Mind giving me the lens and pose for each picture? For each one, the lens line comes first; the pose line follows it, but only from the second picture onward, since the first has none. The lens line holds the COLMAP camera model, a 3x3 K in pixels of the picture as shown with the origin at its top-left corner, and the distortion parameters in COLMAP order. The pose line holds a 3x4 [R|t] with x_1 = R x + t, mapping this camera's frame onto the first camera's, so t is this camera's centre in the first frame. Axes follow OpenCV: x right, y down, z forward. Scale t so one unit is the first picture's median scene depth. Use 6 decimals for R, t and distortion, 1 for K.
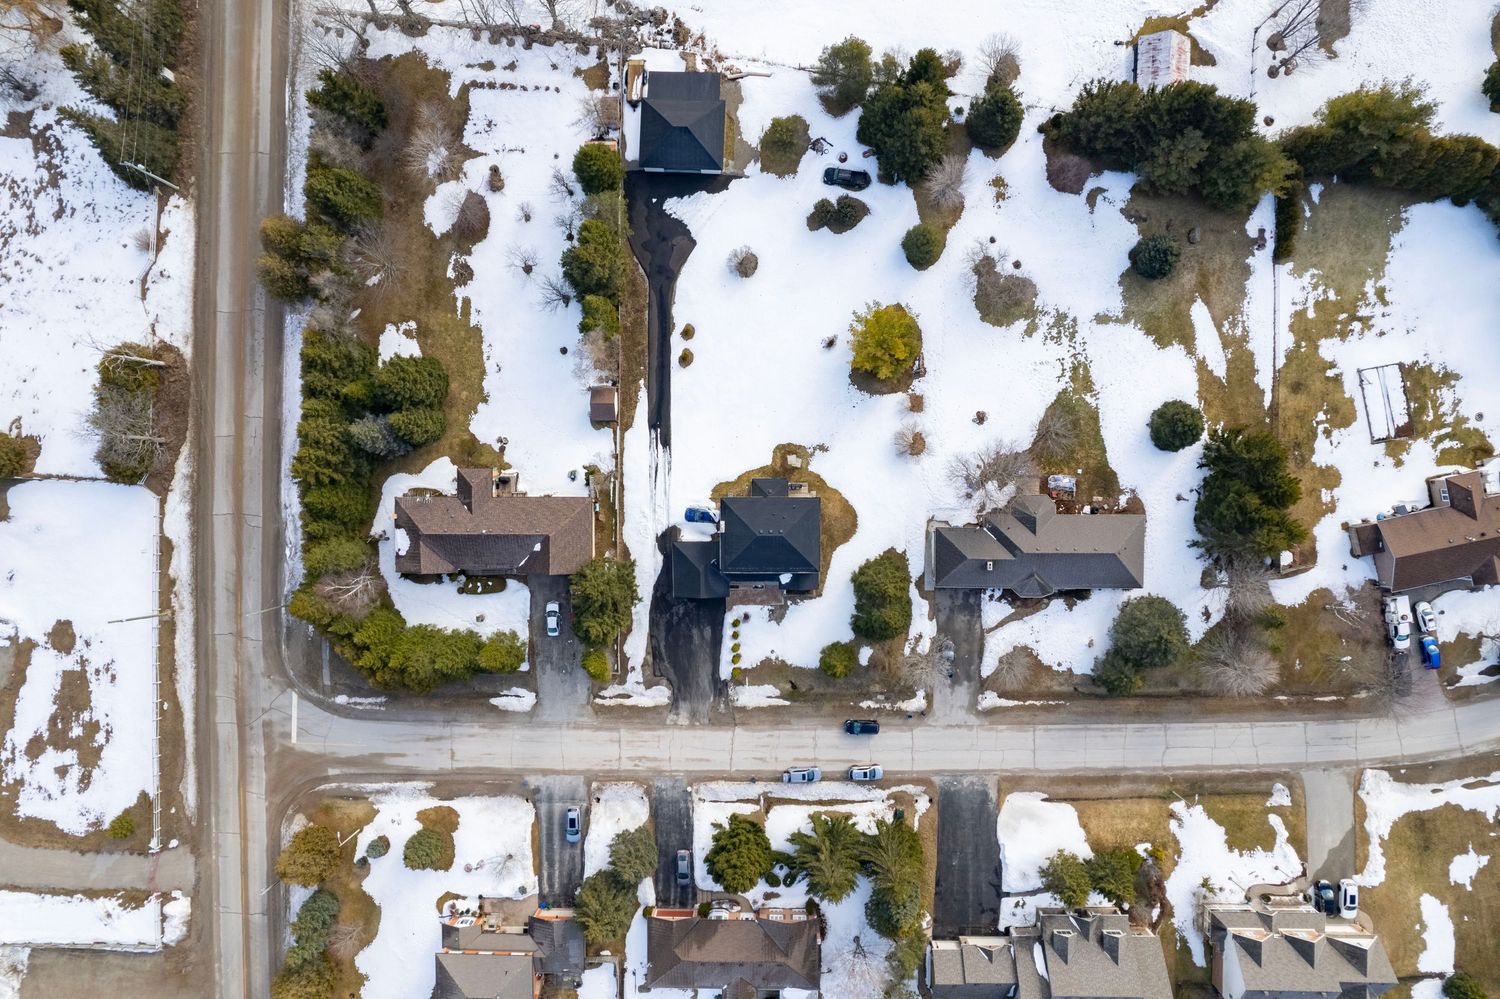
lens RADIAL K [[963.5, 0, 748.5], [0, 963.5, 492.6], [0, 0, 1]] dist [-0.072356, 0.061811]
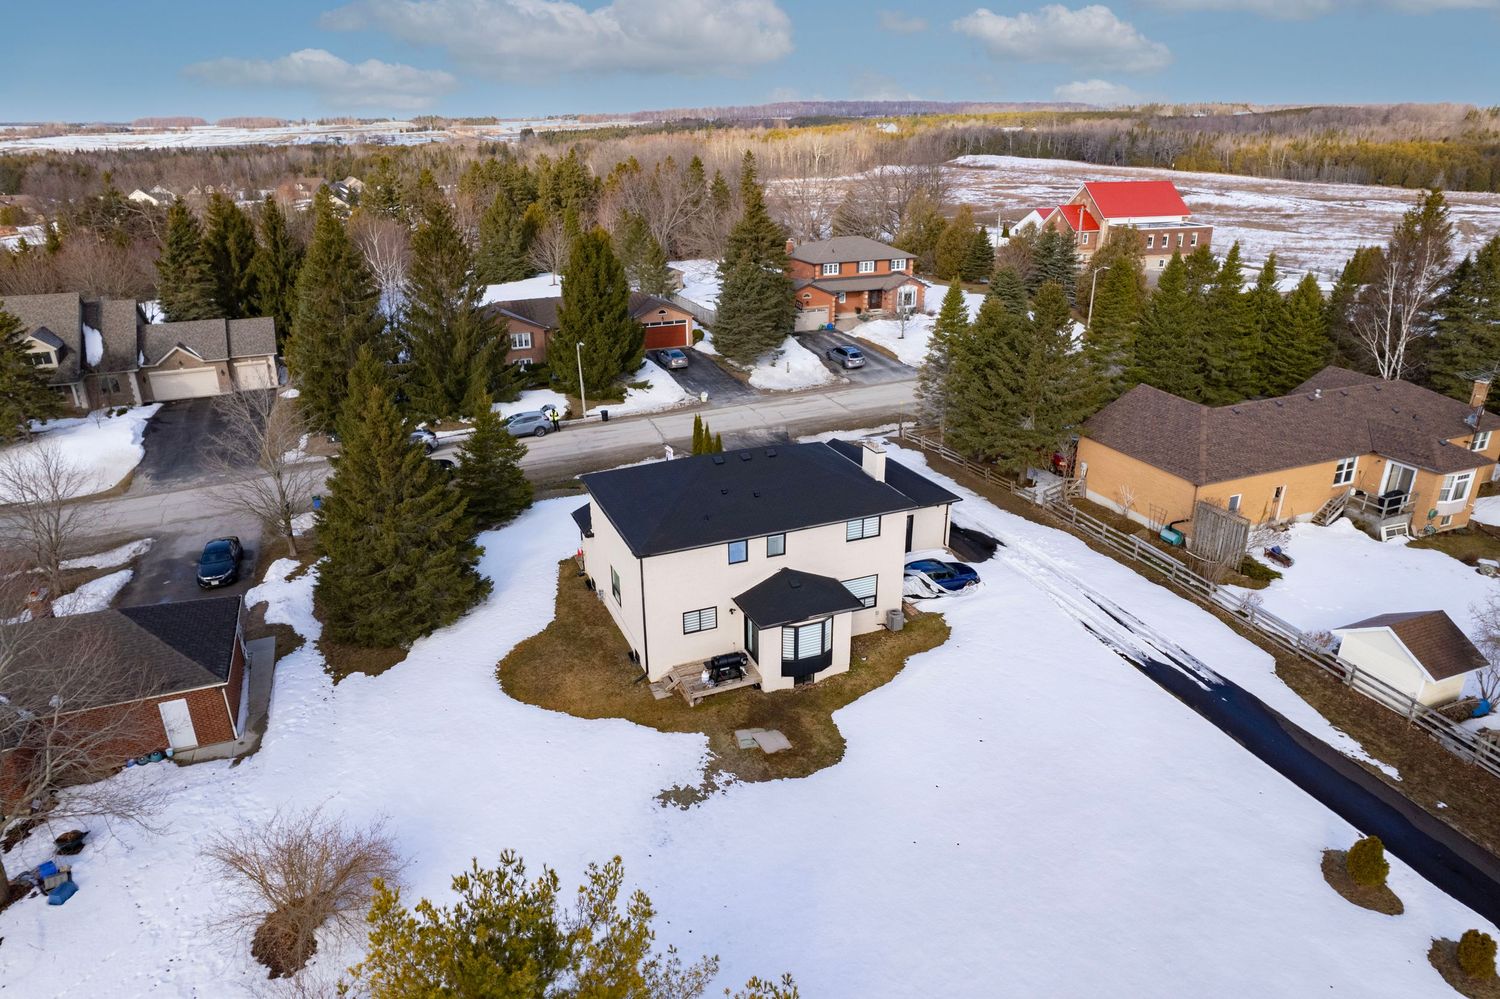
lens RADIAL K [[963.5, 0, 751.6], [0, 963.5, 497.8], [0, 0, 1]] dist [-0.072356, 0.061811]
pose [[-0.920752, 0.166129, -0.353010, 0.137125], [-0.389911, -0.360310, 0.847435, -0.242915], [0.013591, 0.917920, 0.396532, 0.818762]]
